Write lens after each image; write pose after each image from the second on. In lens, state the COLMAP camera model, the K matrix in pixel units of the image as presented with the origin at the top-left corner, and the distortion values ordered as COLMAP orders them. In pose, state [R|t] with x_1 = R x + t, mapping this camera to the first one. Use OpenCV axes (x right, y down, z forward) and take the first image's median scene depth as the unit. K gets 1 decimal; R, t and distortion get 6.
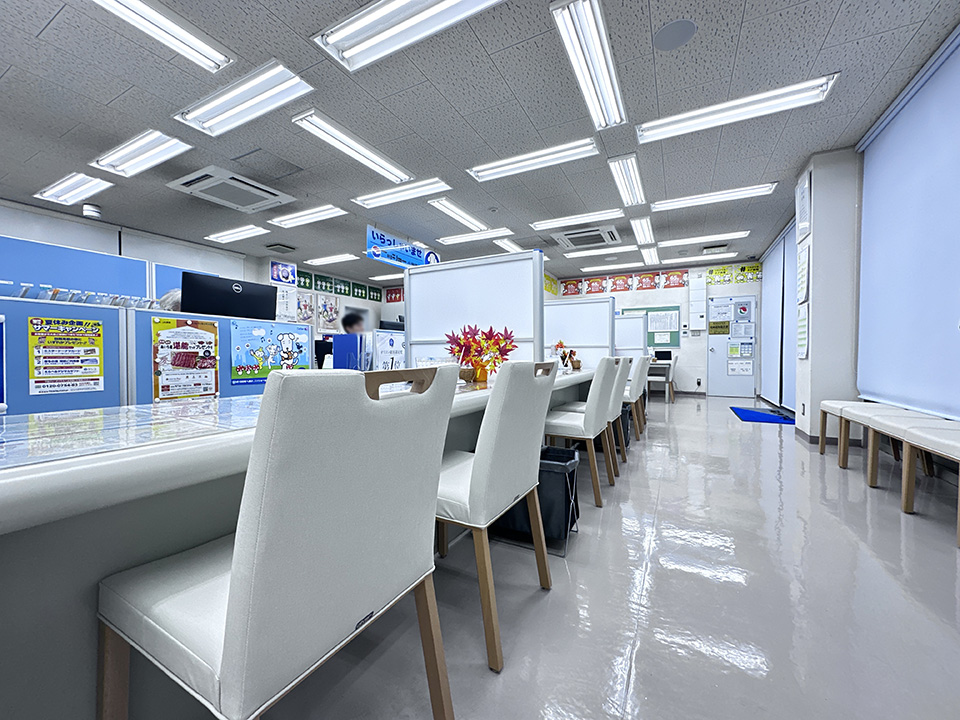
lens RADIAL K [[383.5, 0, 480.4], [0, 383.5, 360.8], [0, 0, 1]] dist [-0.002556, -0.000111]
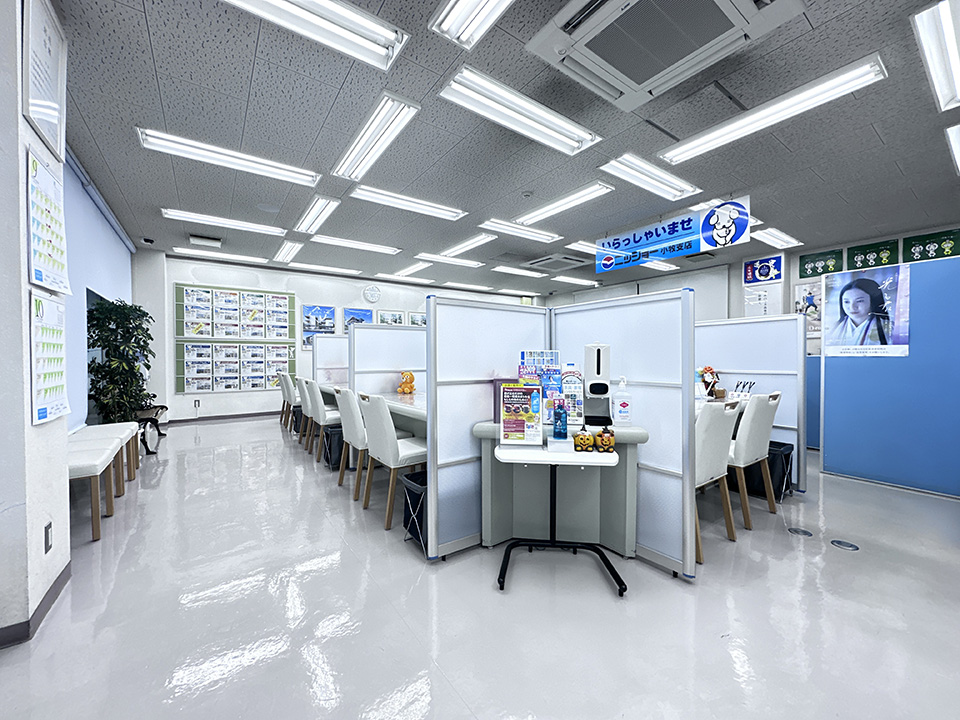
lens RADIAL K [[383.5, 0, 481.5], [0, 383.5, 359.8], [0, 0, 1]] dist [-0.002556, -0.000111]
pose [[-0.444189, 0.010308, -0.895874, 0.589953], [-0.005729, 0.999881, 0.014345, -0.048122], [0.895915, 0.011504, -0.444077, 0.951213]]
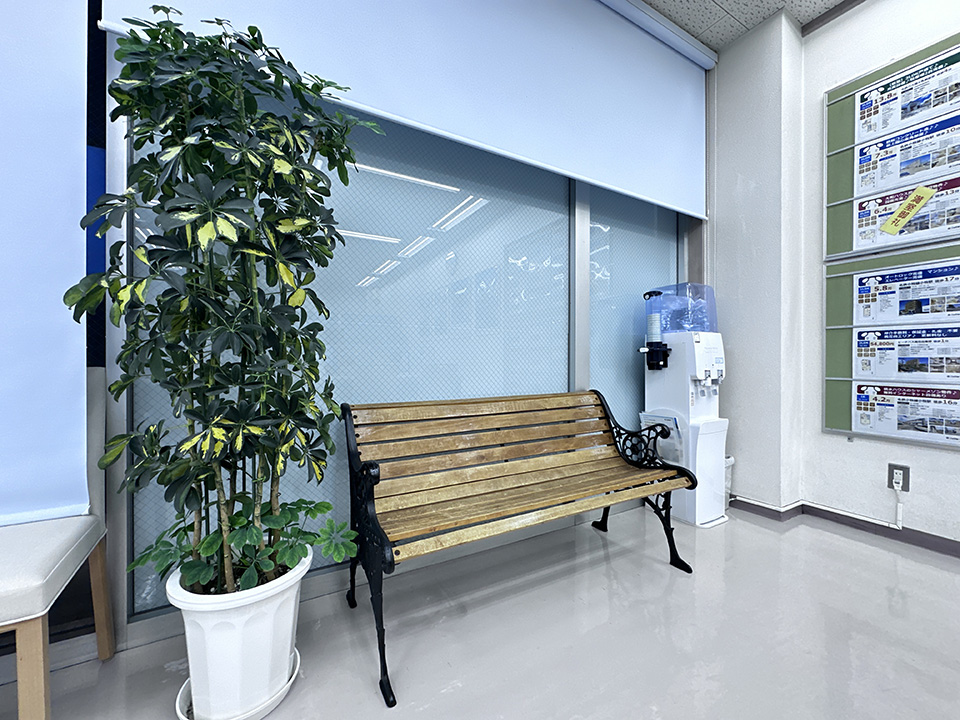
lens RADIAL K [[383.5, 0, 479.6], [0, 383.5, 358.2], [0, 0, 1]] dist [-0.002556, -0.000111]
pose [[-0.842243, -0.001348, 0.539096, 0.412403], [0.008125, 0.999852, 0.015194, -0.033661], [-0.539037, 0.017177, -0.842107, 0.677126]]
